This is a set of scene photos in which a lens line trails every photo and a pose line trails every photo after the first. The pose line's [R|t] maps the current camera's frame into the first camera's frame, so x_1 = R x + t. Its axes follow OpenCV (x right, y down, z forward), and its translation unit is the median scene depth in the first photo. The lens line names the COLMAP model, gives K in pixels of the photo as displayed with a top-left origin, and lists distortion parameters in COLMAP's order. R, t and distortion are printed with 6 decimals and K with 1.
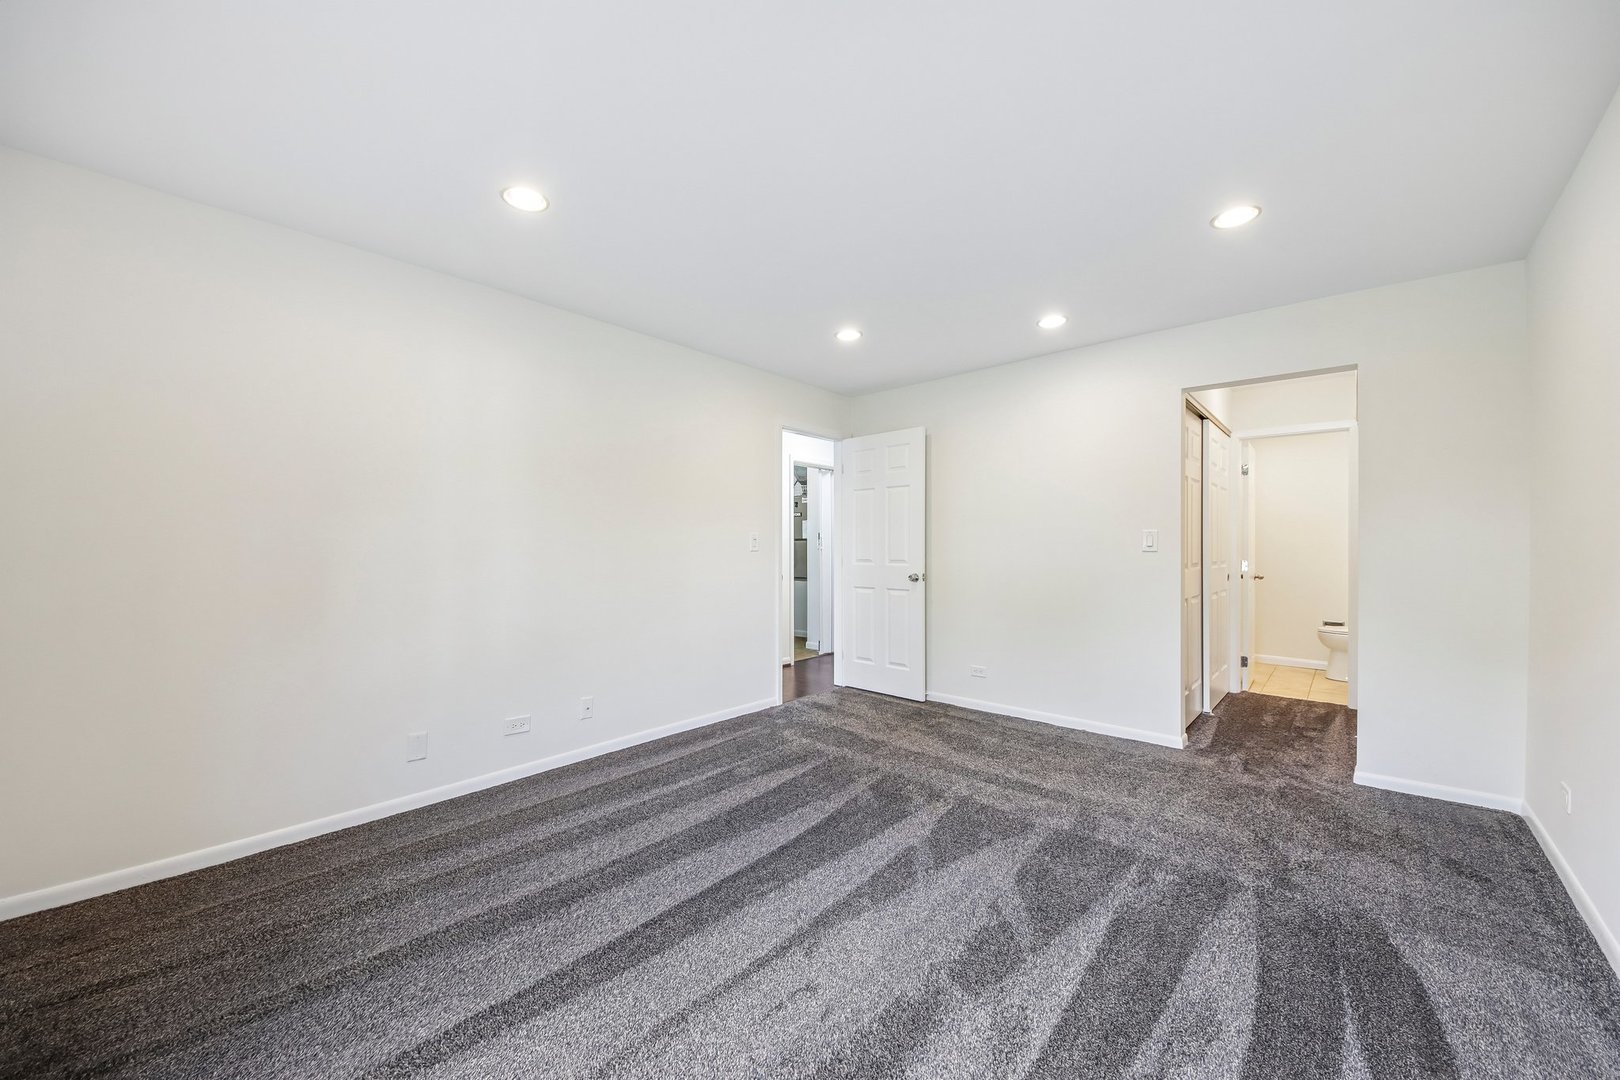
lens RADIAL K [[626.2, 0, 797.6], [0, 626.2, 547.9], [0, 0, 1]] dist [0.071412, -0.037763]
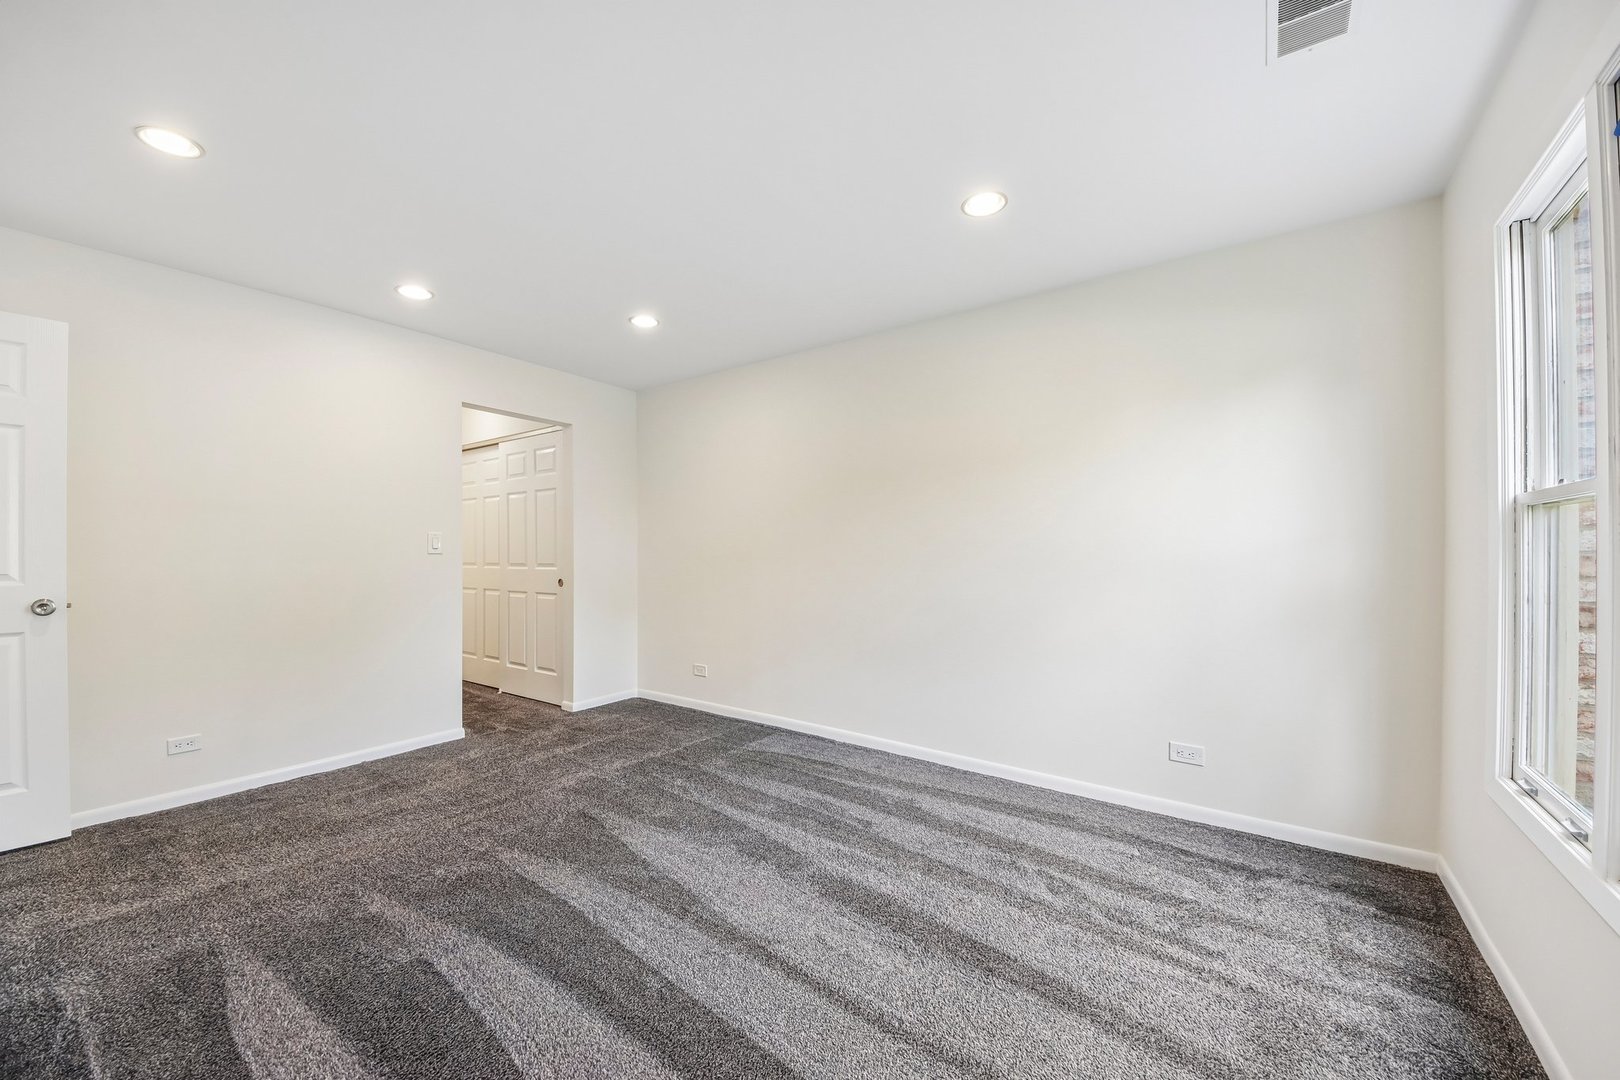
lens RADIAL K [[626.2, 0, 797.6], [0, 626.2, 547.9], [0, 0, 1]] dist [0.071412, -0.037763]
pose [[-0.126856, 0.007045, 0.991896, -0.622967], [0.000930, 0.999975, -0.006983, 0.004538], [-0.991921, 0.000036, -0.126859, 0.675005]]
